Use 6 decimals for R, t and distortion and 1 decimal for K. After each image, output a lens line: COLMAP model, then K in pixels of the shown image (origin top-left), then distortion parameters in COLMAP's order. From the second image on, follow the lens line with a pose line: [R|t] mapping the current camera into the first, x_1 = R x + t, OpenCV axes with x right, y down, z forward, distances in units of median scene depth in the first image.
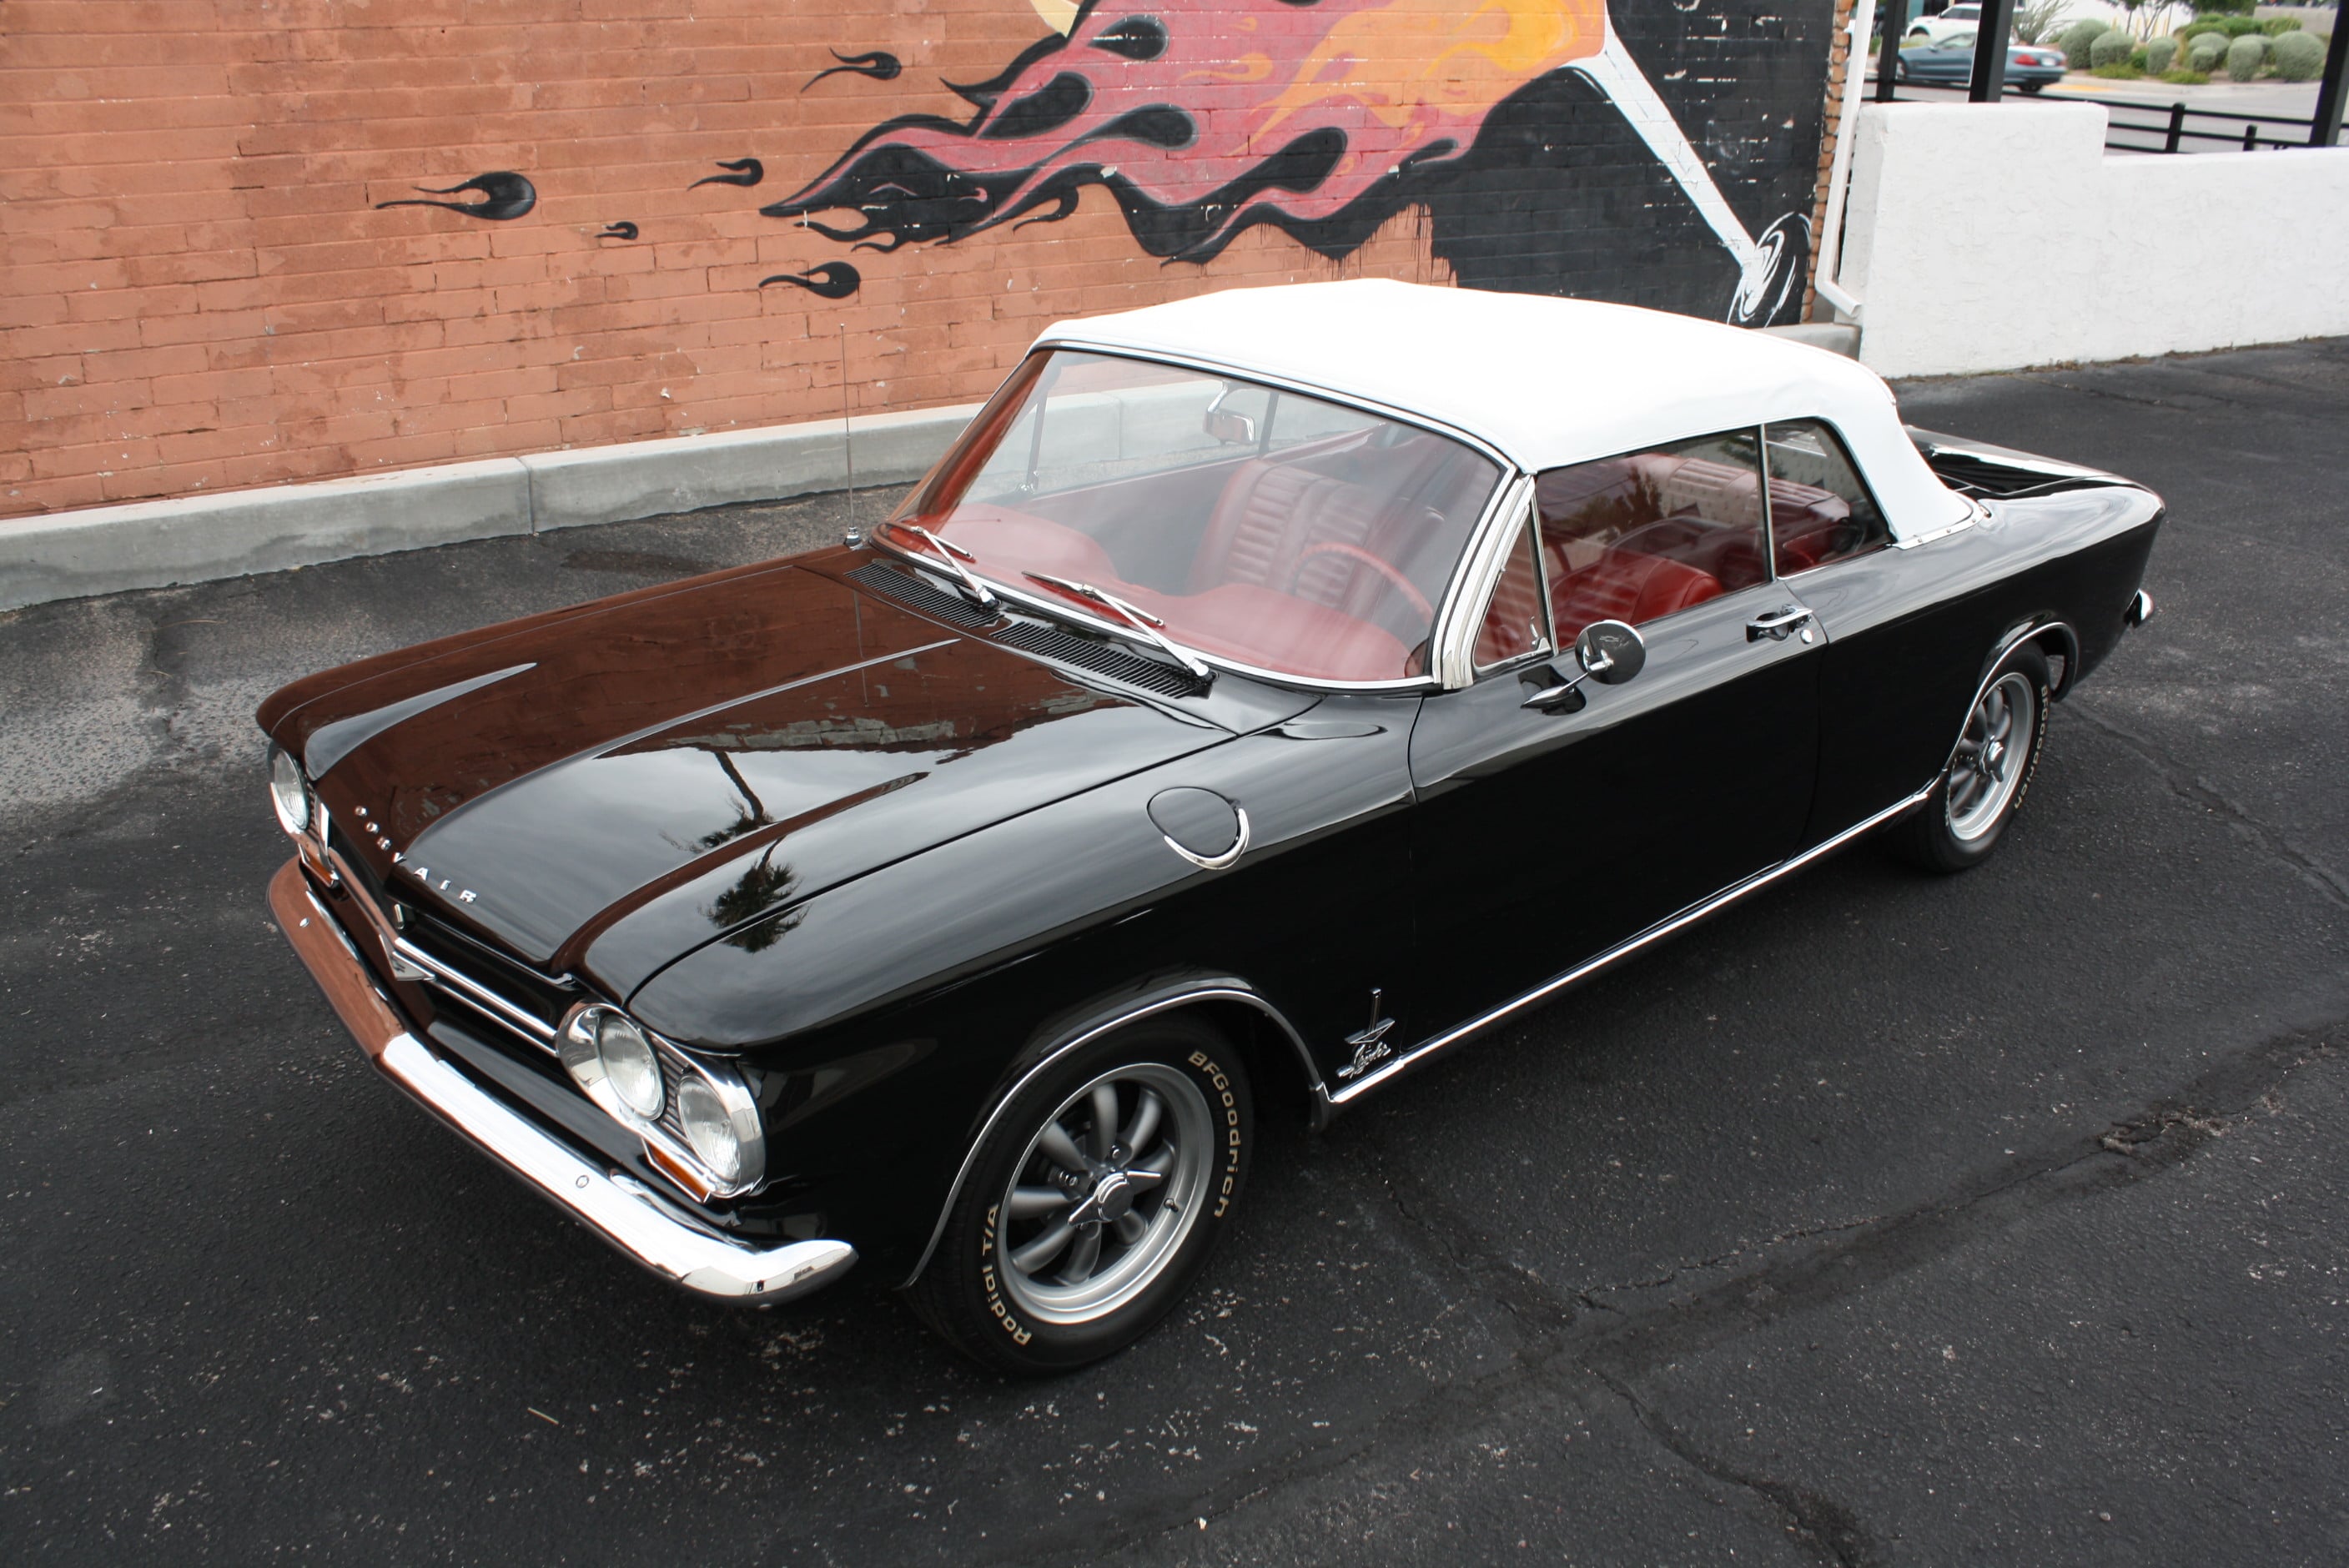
lens RADIAL K [[1987.3, 0, 1185.3], [0, 1987.3, 816.2], [0, 0, 1]] dist [-0.159967, 0.138954]
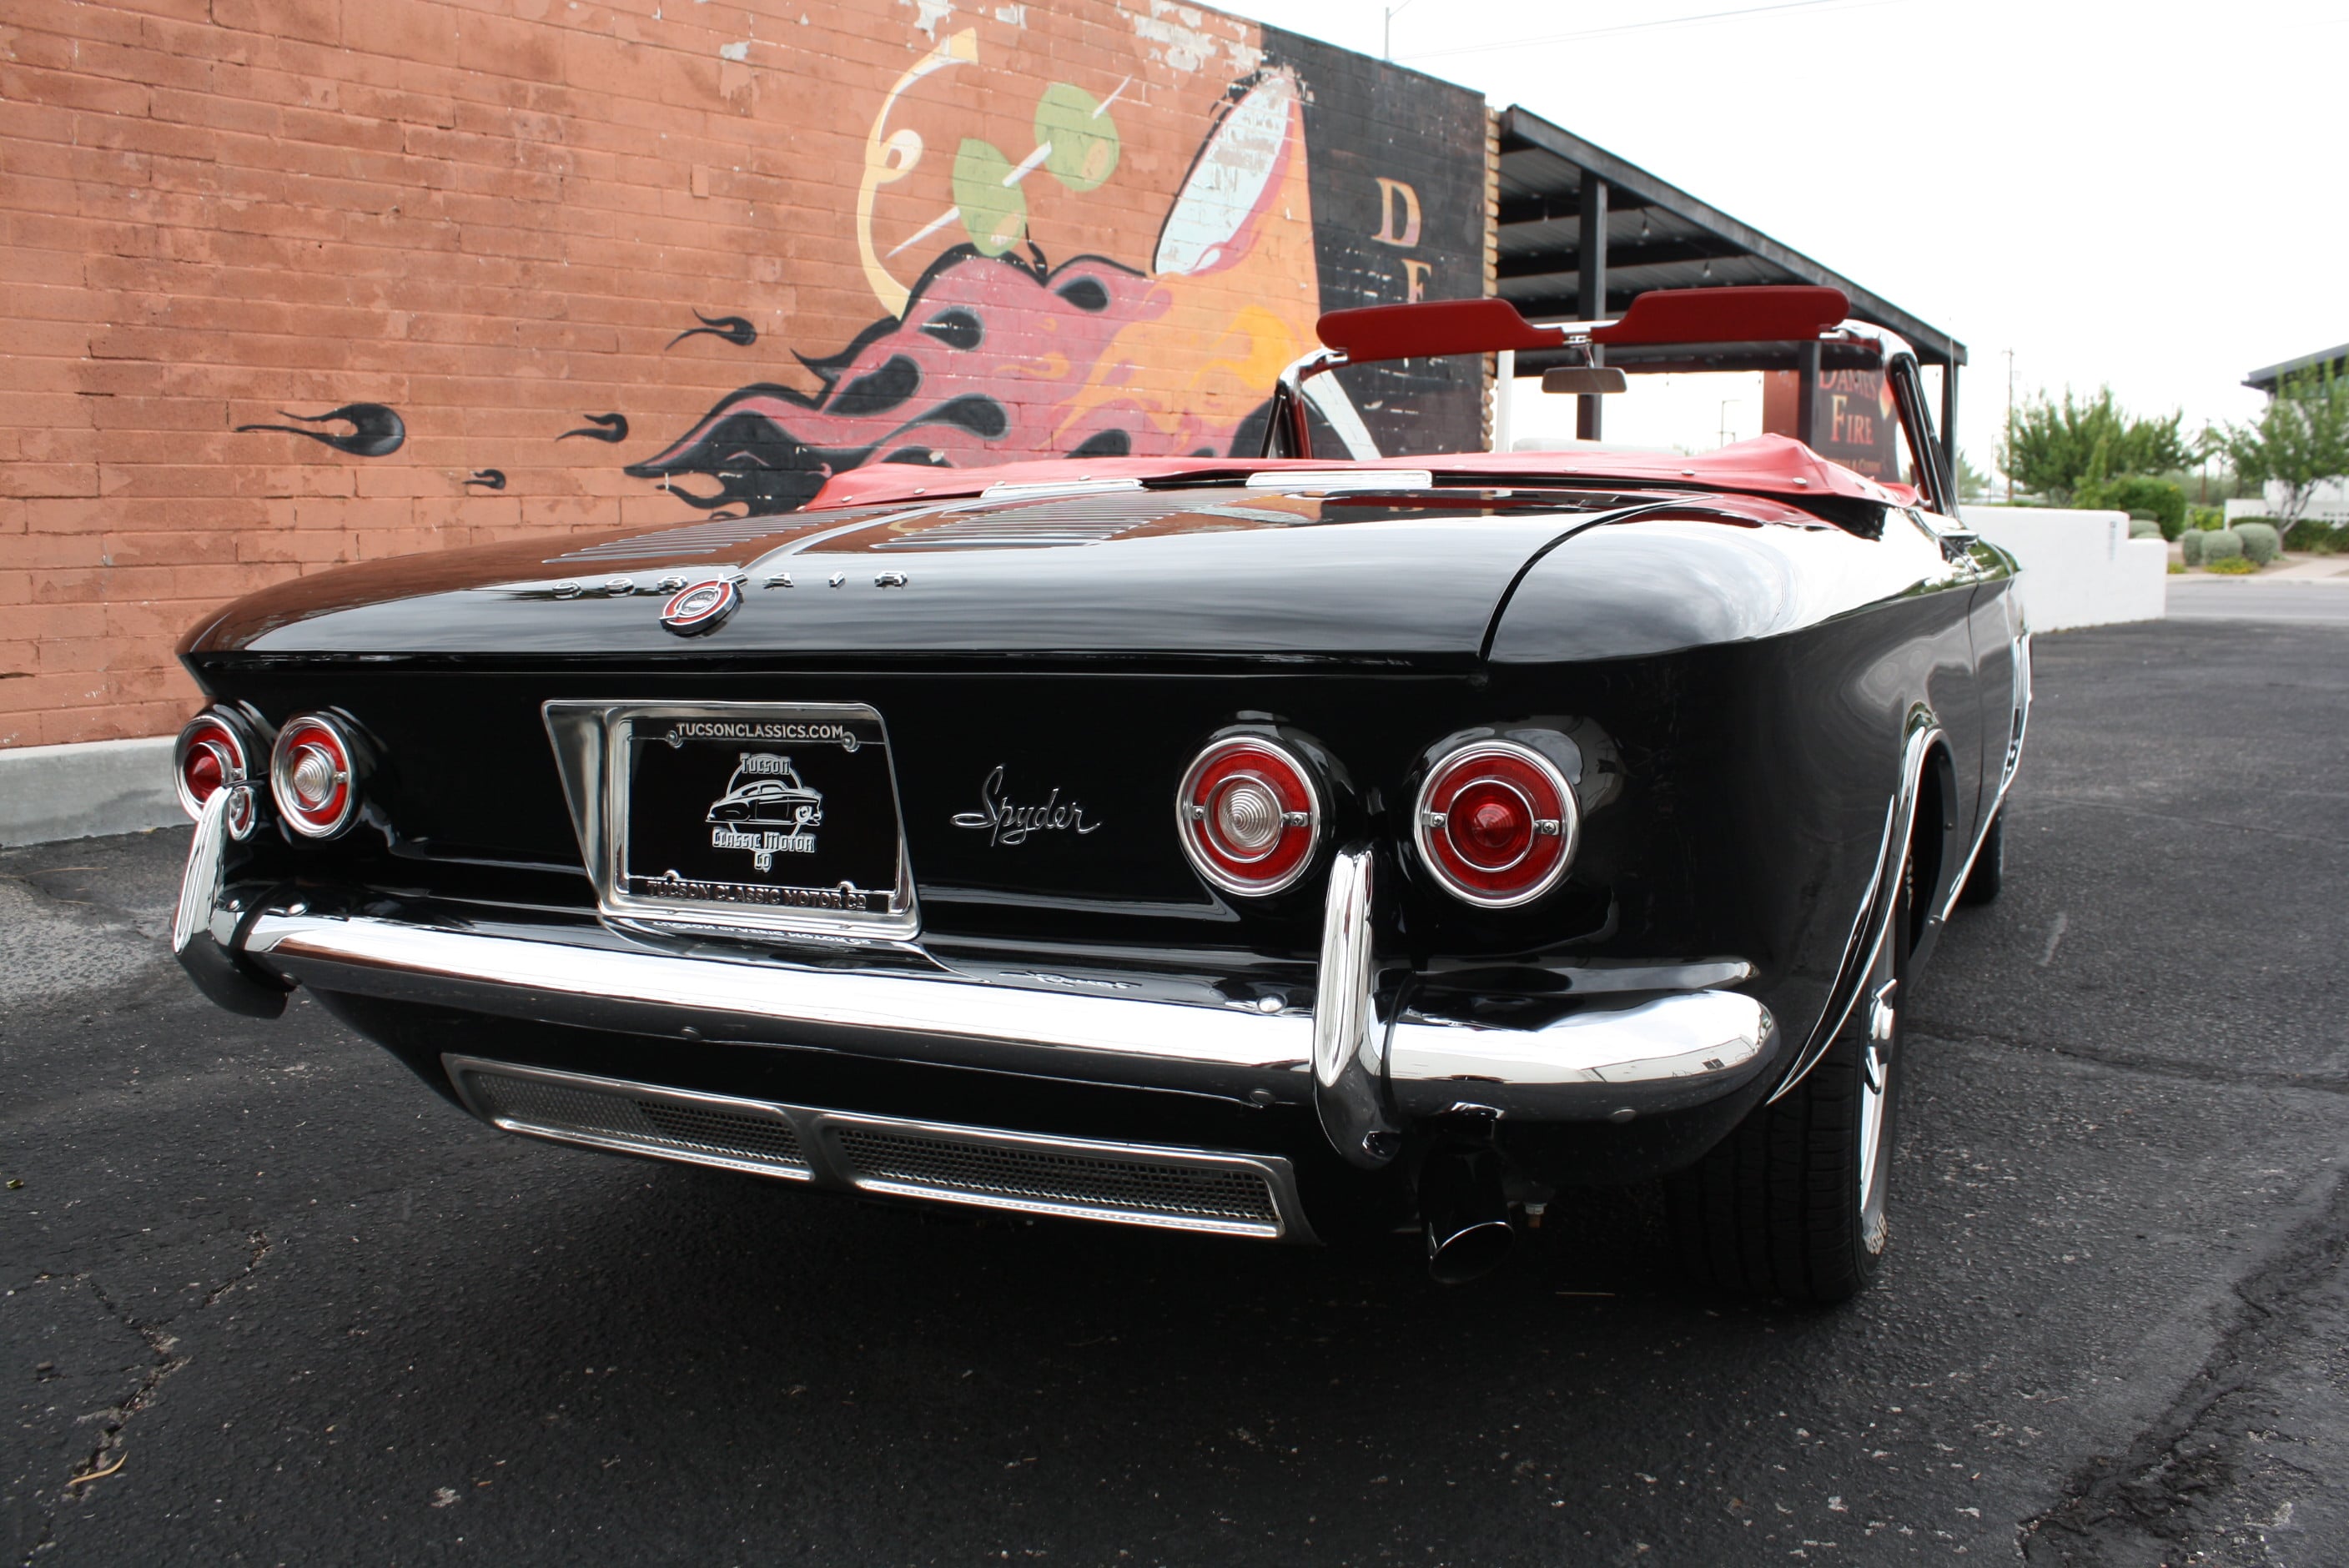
lens RADIAL K [[1987.3, 0, 1201.5], [0, 1987.3, 785.7], [0, 0, 1]] dist [-0.159967, 0.138954]
pose [[0.941364, -0.057823, 0.332402, -0.295224], [0.149128, 0.955053, -0.256193, 0.124023], [-0.302648, 0.290741, 0.907675, 0.112894]]
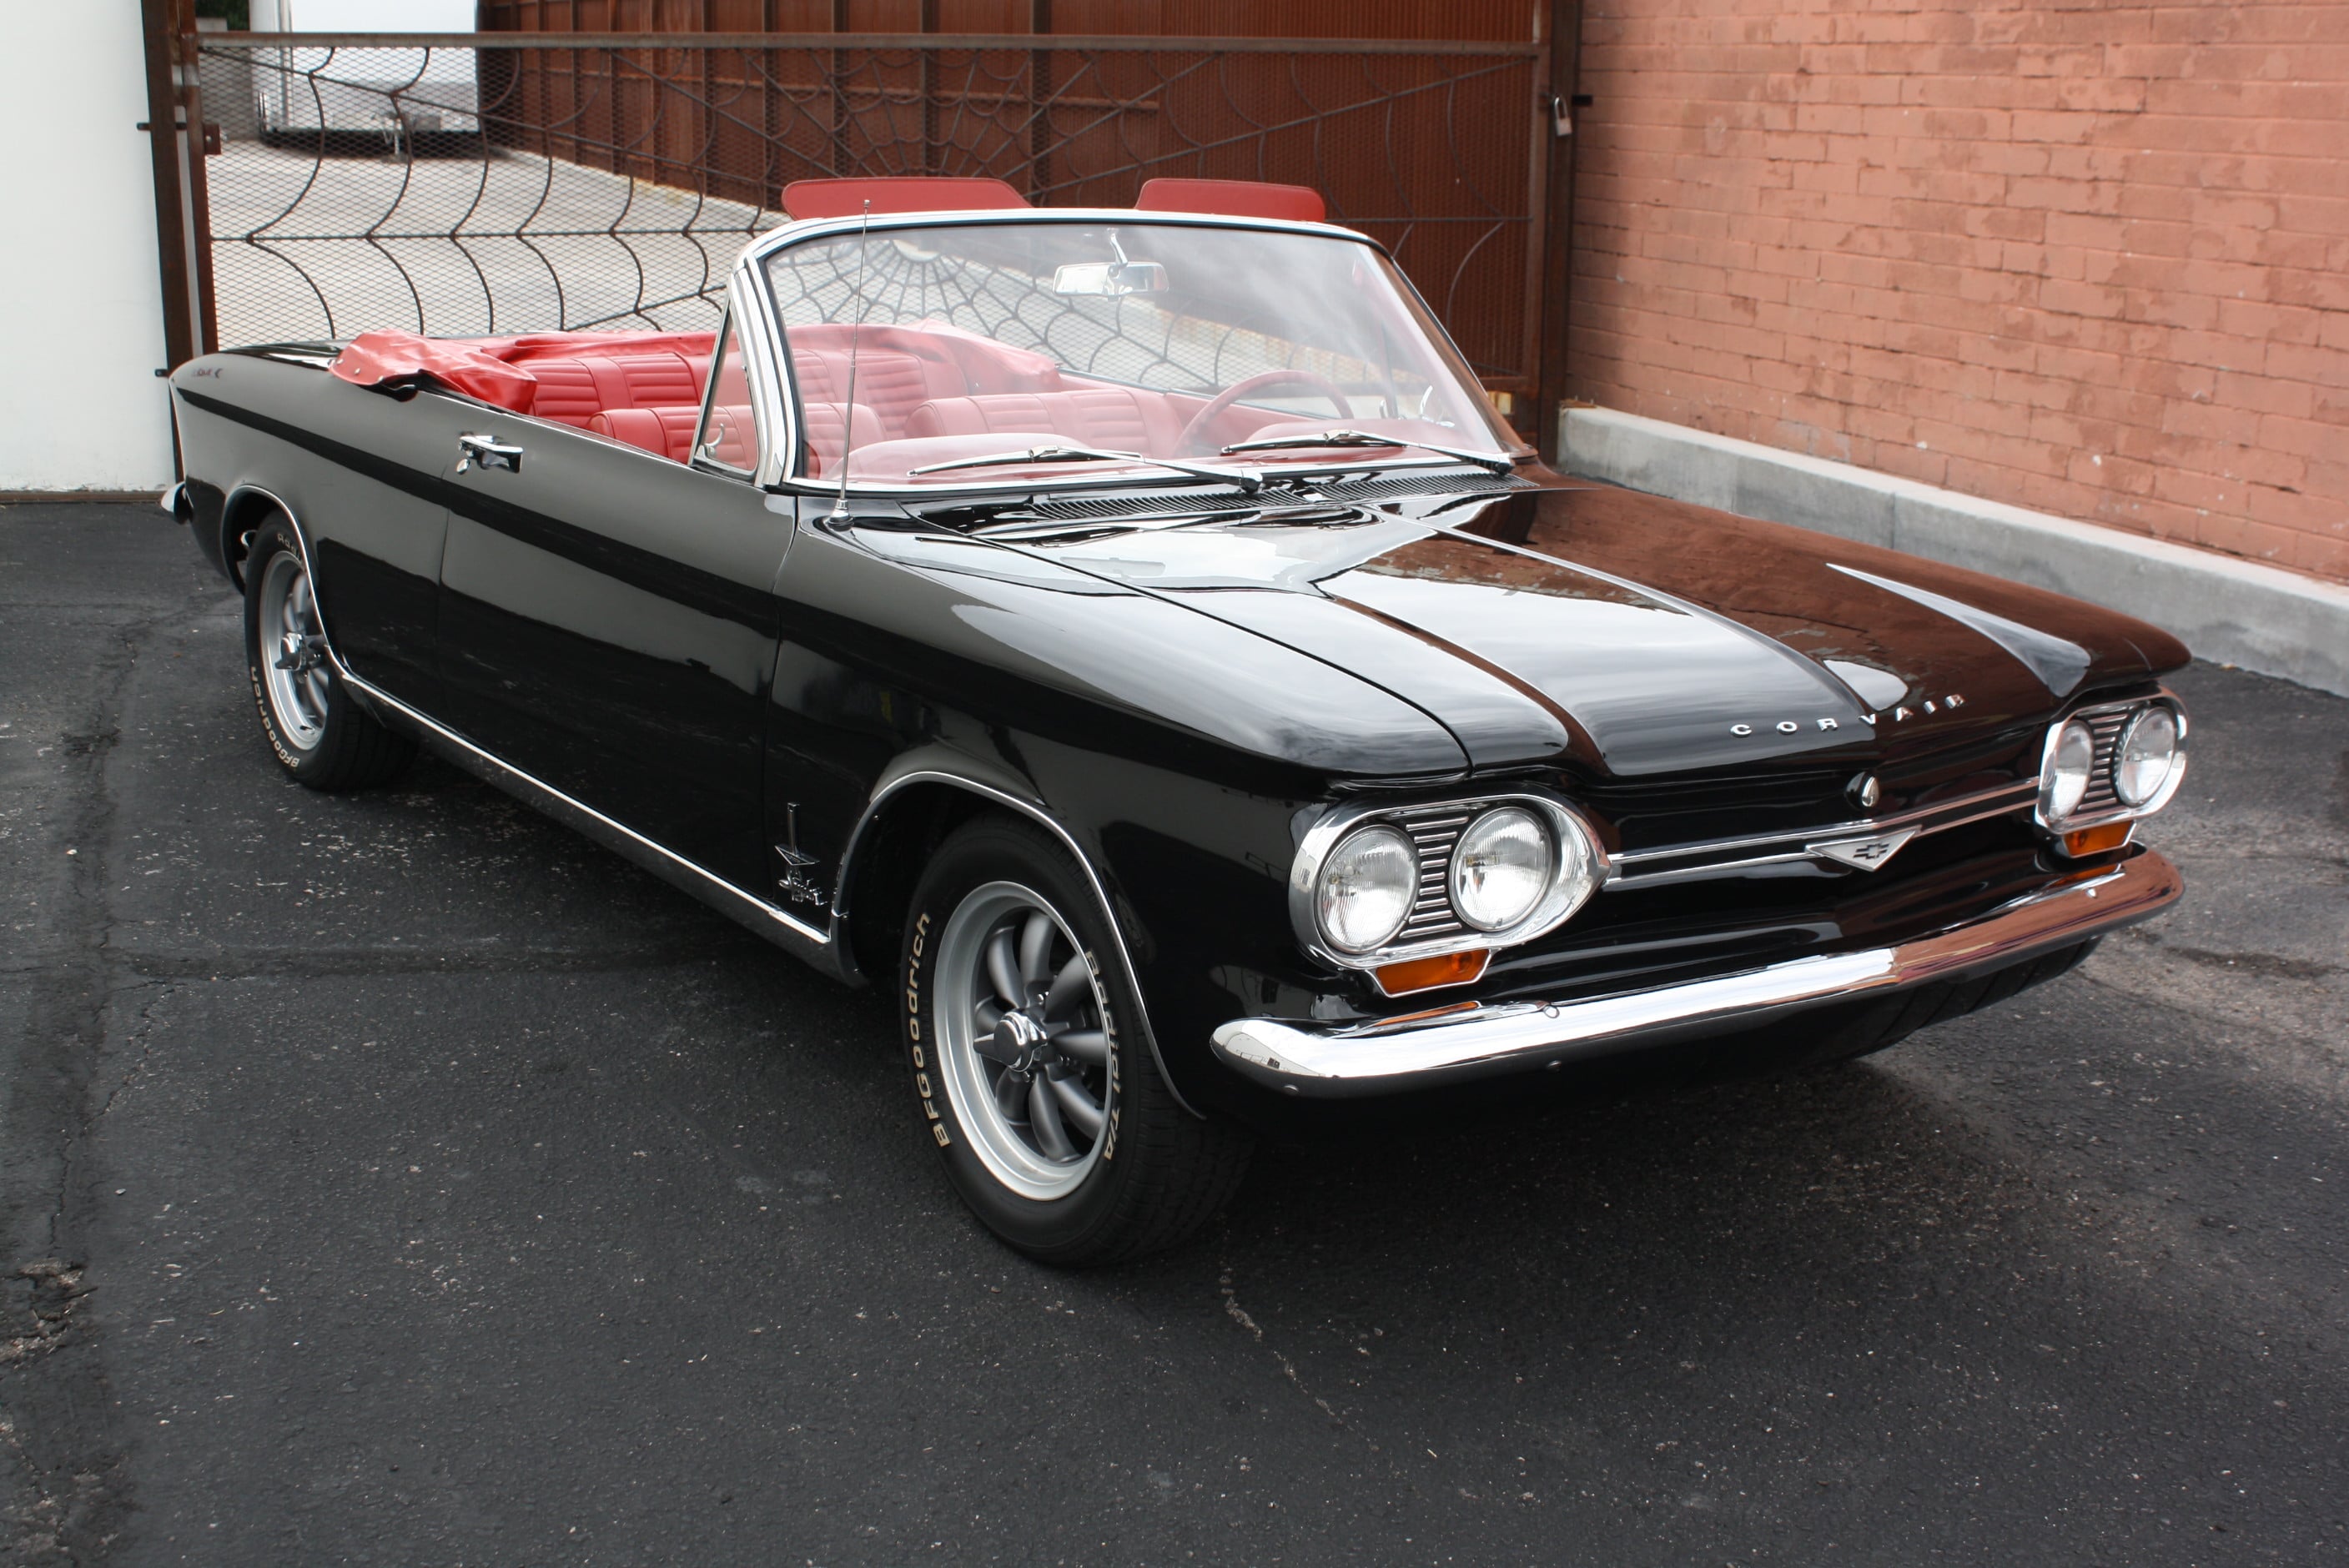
lens RADIAL K [[2749.8, 0, 1199.3], [0, 2749.8, 782.1], [0, 0, 1]] dist [-0.058898, 0.000000]
pose [[-0.148292, 0.230801, -0.961634, 0.649300], [-0.423051, 0.864117, 0.272634, -0.204436], [0.893889, 0.447249, -0.030501, 0.654327]]
